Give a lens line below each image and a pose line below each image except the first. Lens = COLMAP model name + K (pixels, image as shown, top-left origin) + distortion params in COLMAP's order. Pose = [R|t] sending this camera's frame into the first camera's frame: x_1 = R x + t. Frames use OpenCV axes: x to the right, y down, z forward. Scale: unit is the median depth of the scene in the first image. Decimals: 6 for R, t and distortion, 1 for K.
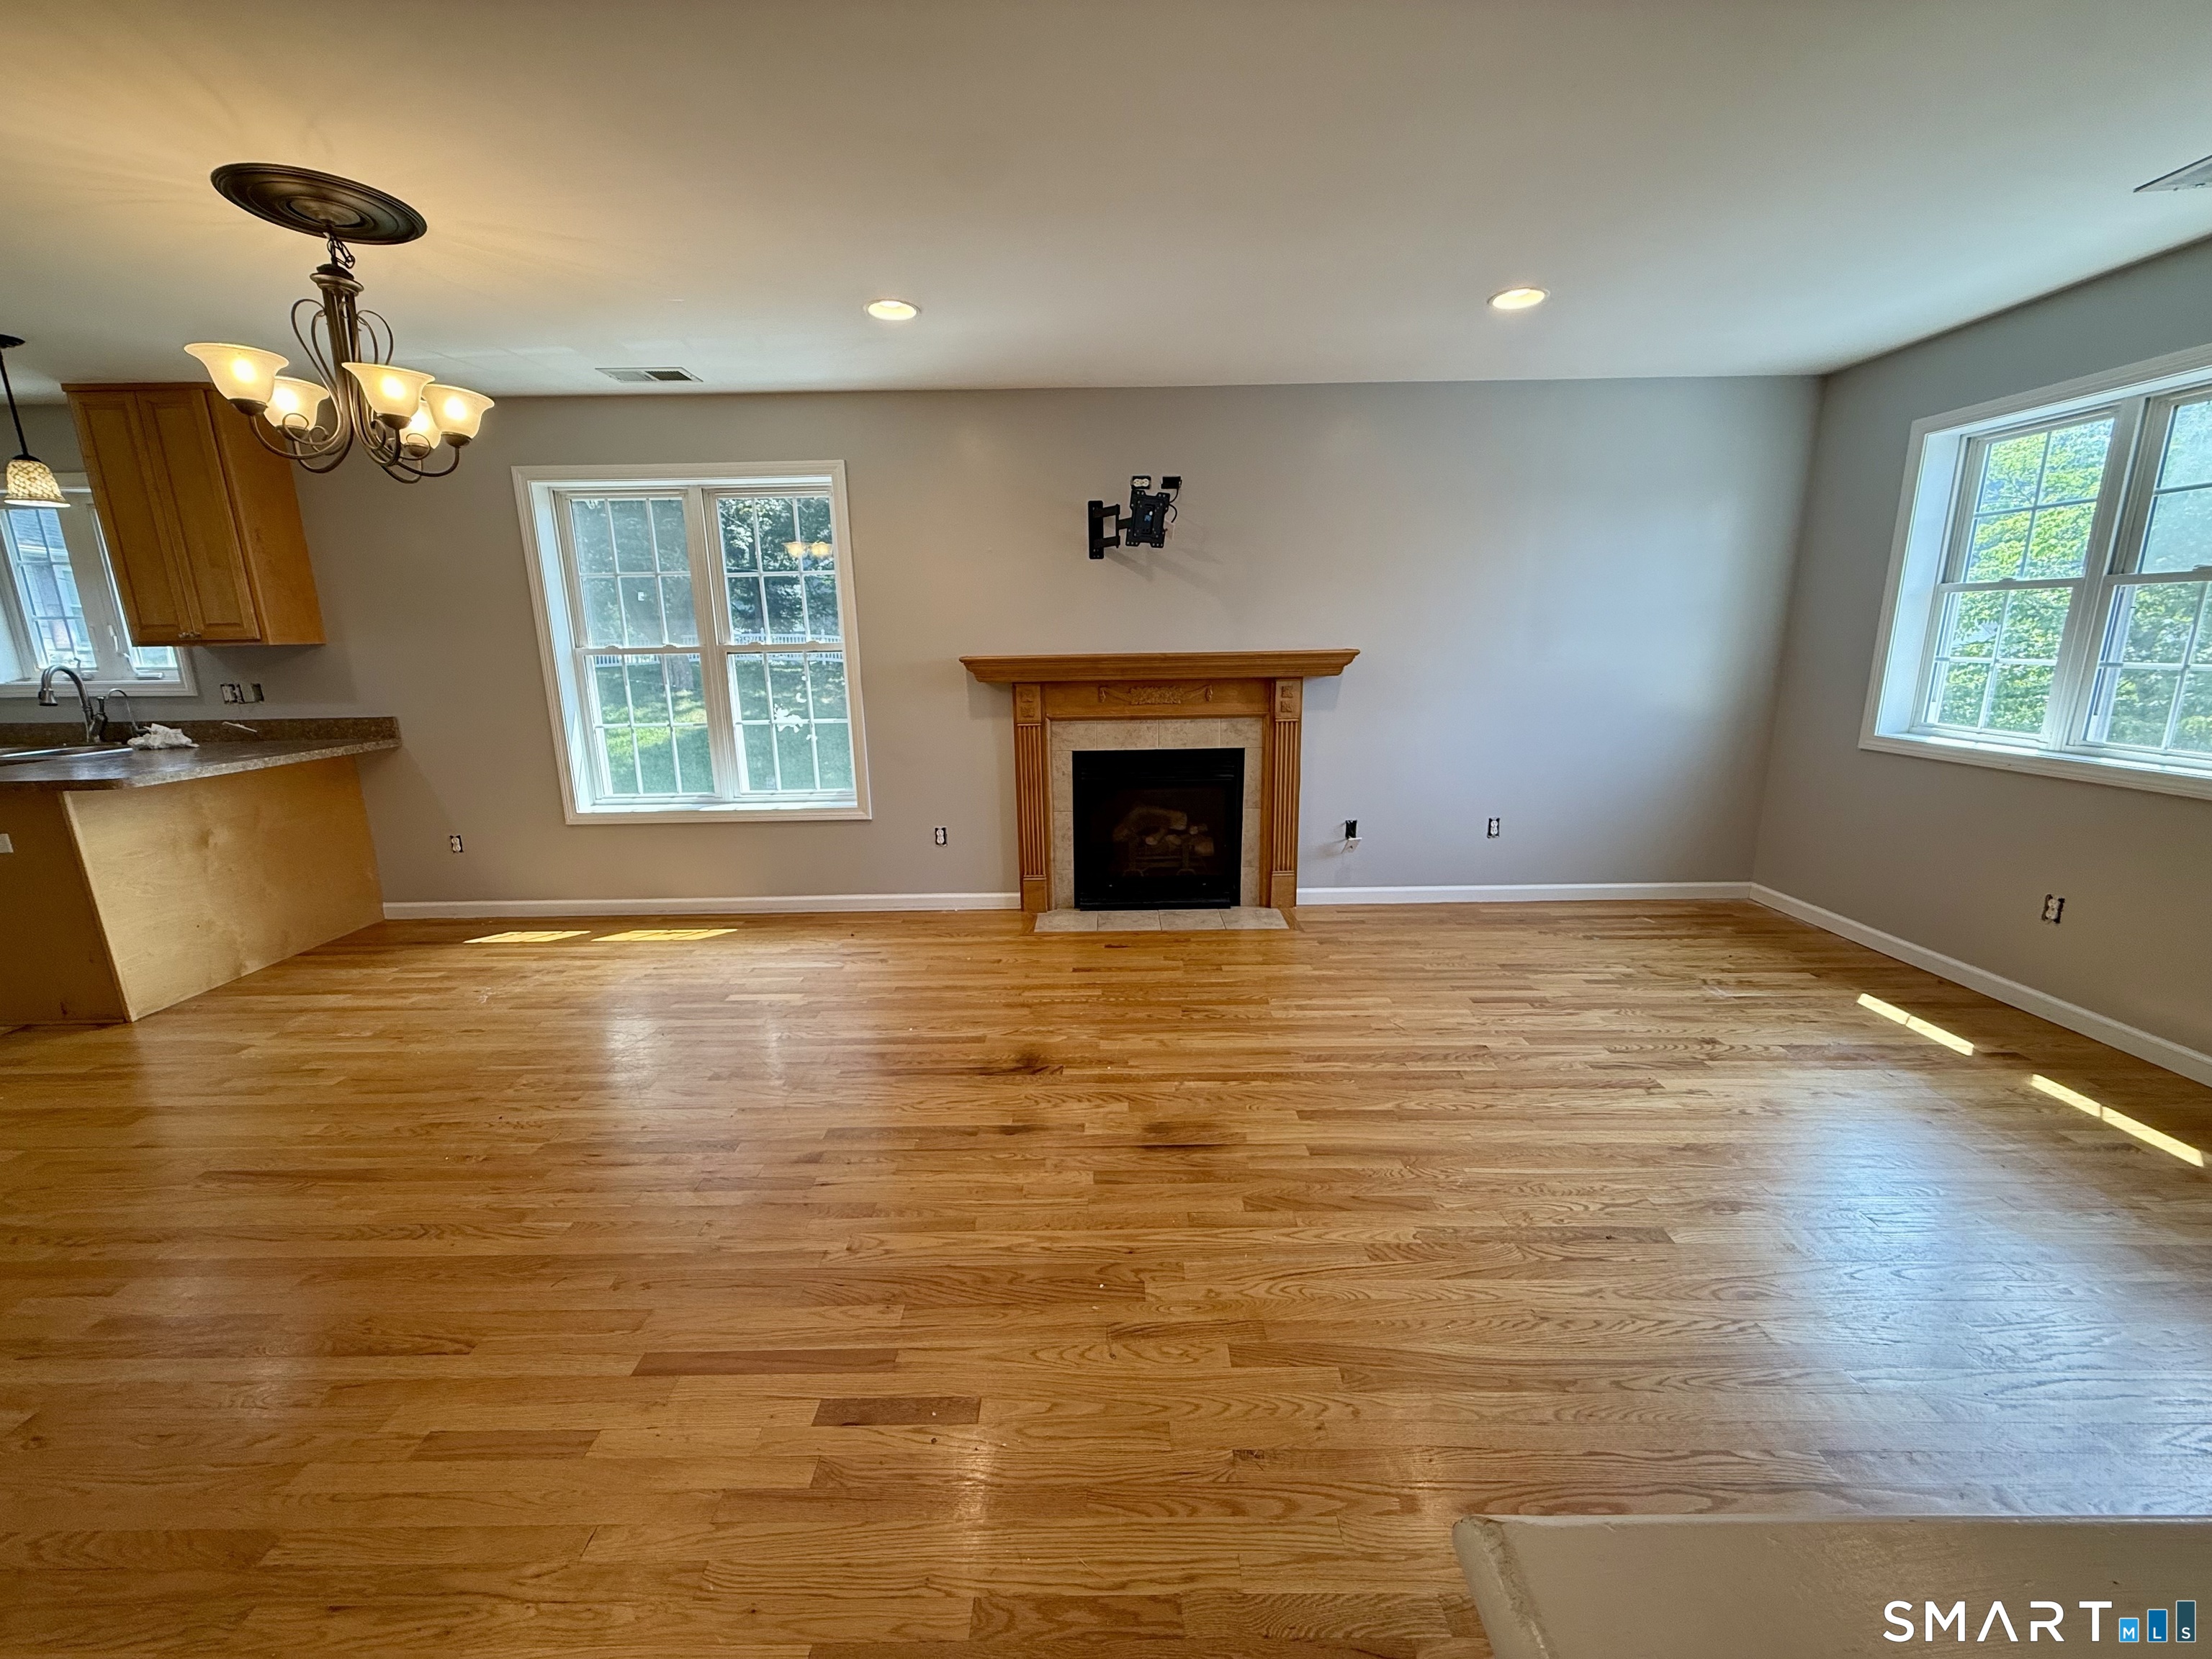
lens RADIAL K [[881.1, 0, 1099.9], [0, 881.1, 826.6], [0, 0, 1]] dist [0.002540, -0.000172]
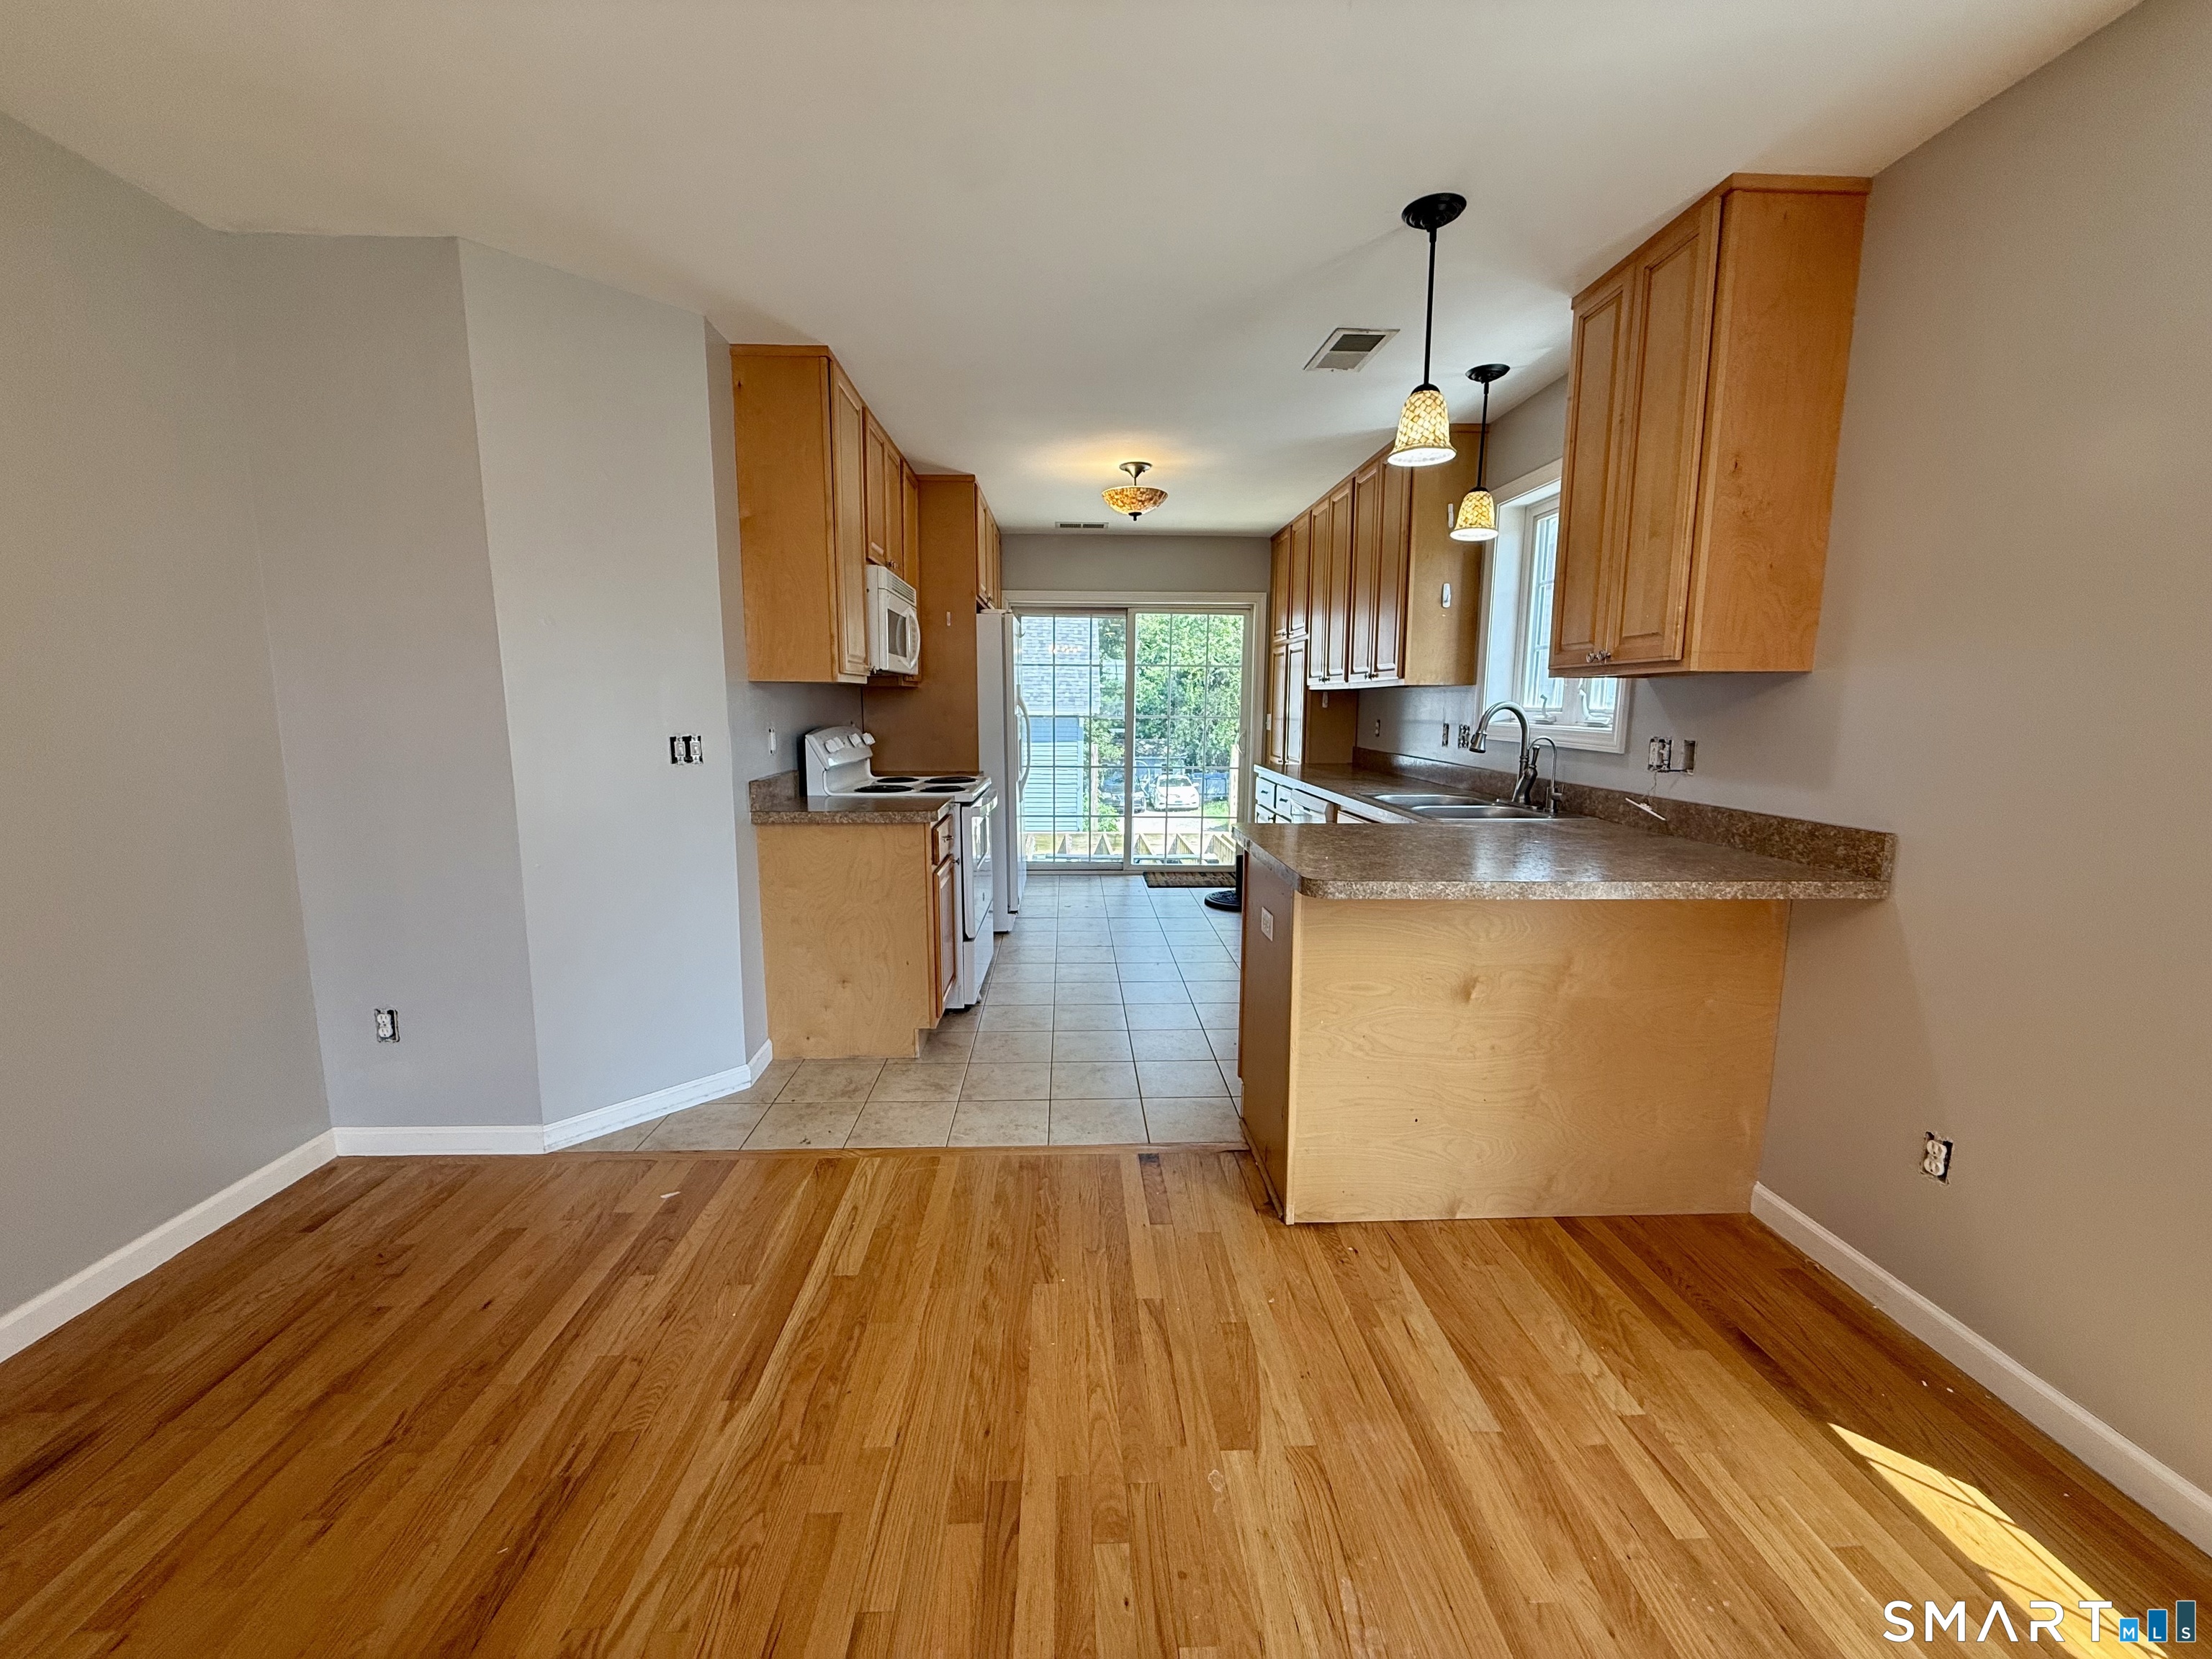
lens RADIAL K [[881.1, 0, 1103.5], [0, 881.1, 827.9], [0, 0, 1]] dist [0.002540, -0.000172]
pose [[0.044818, 0.163290, -0.985560, -0.389243], [-0.219900, 0.963966, 0.149712, -0.109574], [0.974492, 0.210015, 0.079111, 0.592085]]
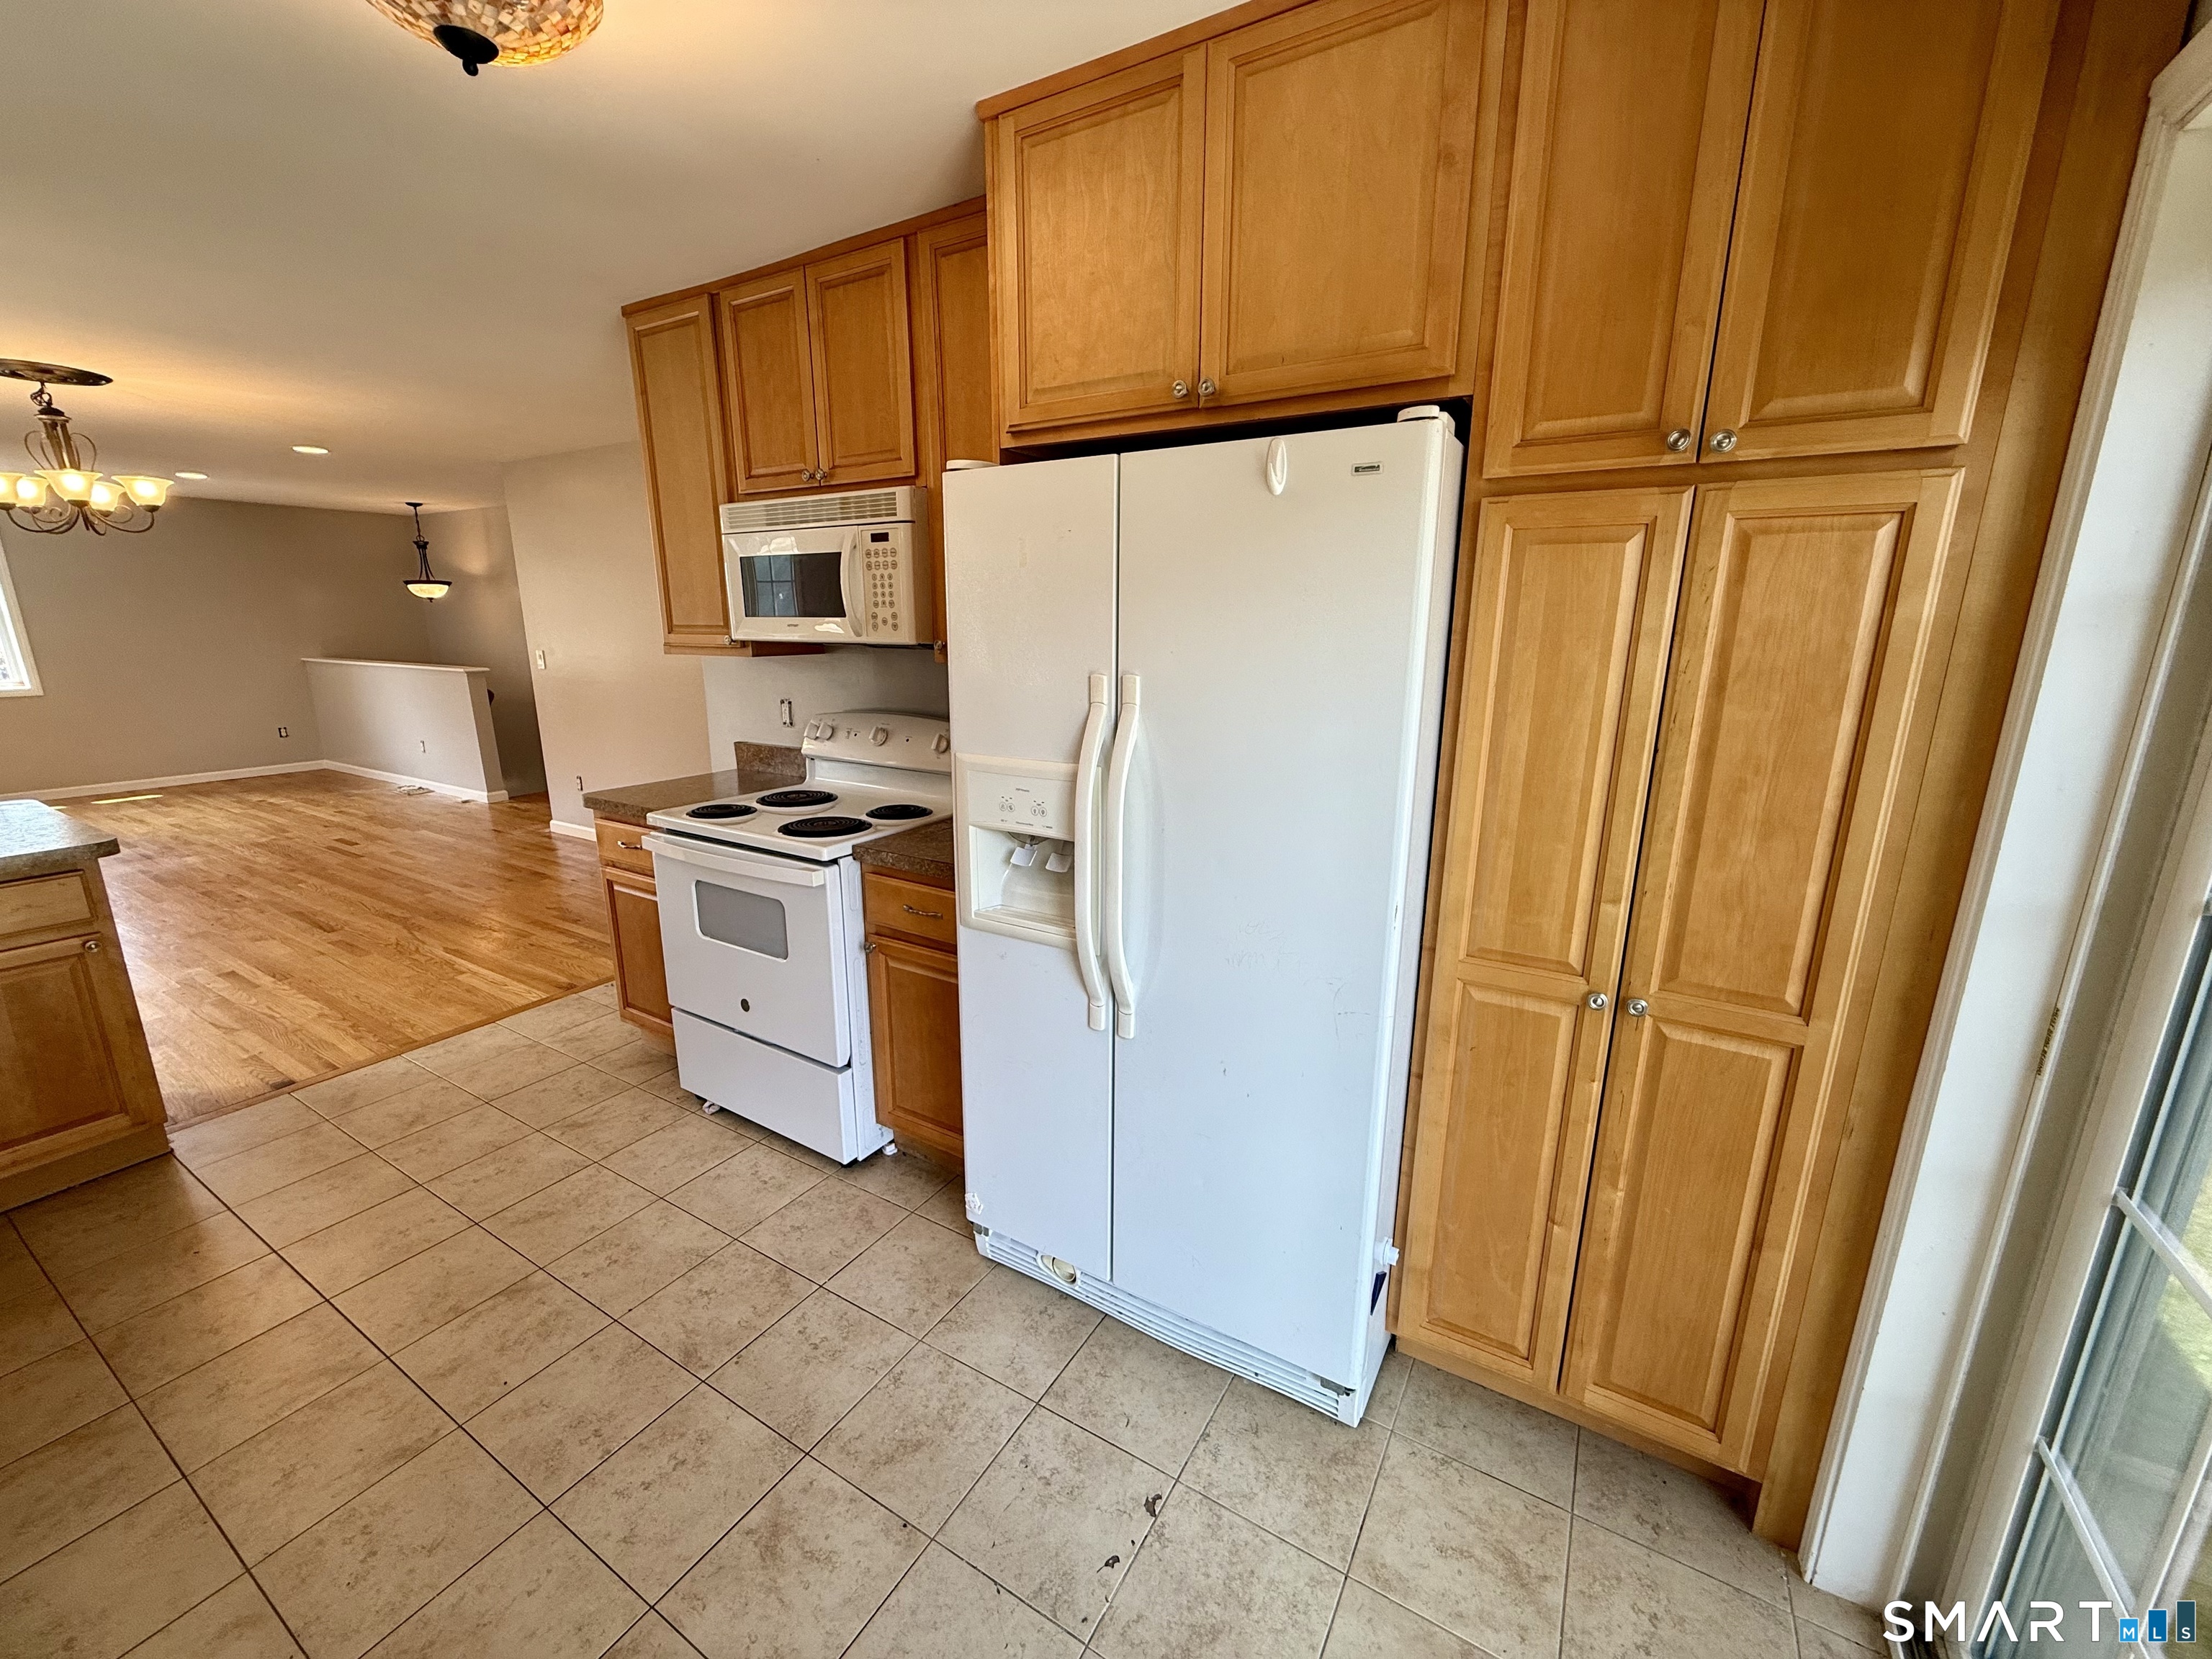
lens RADIAL K [[881.1, 0, 1100.2], [0, 881.1, 830.6], [0, 0, 1]] dist [0.002540, -0.000172]
pose [[-0.857898, -0.103735, 0.503240, -1.784696], [0.128367, 0.905081, 0.405402, -0.185292], [-0.497527, 0.412392, -0.763151, 0.838920]]
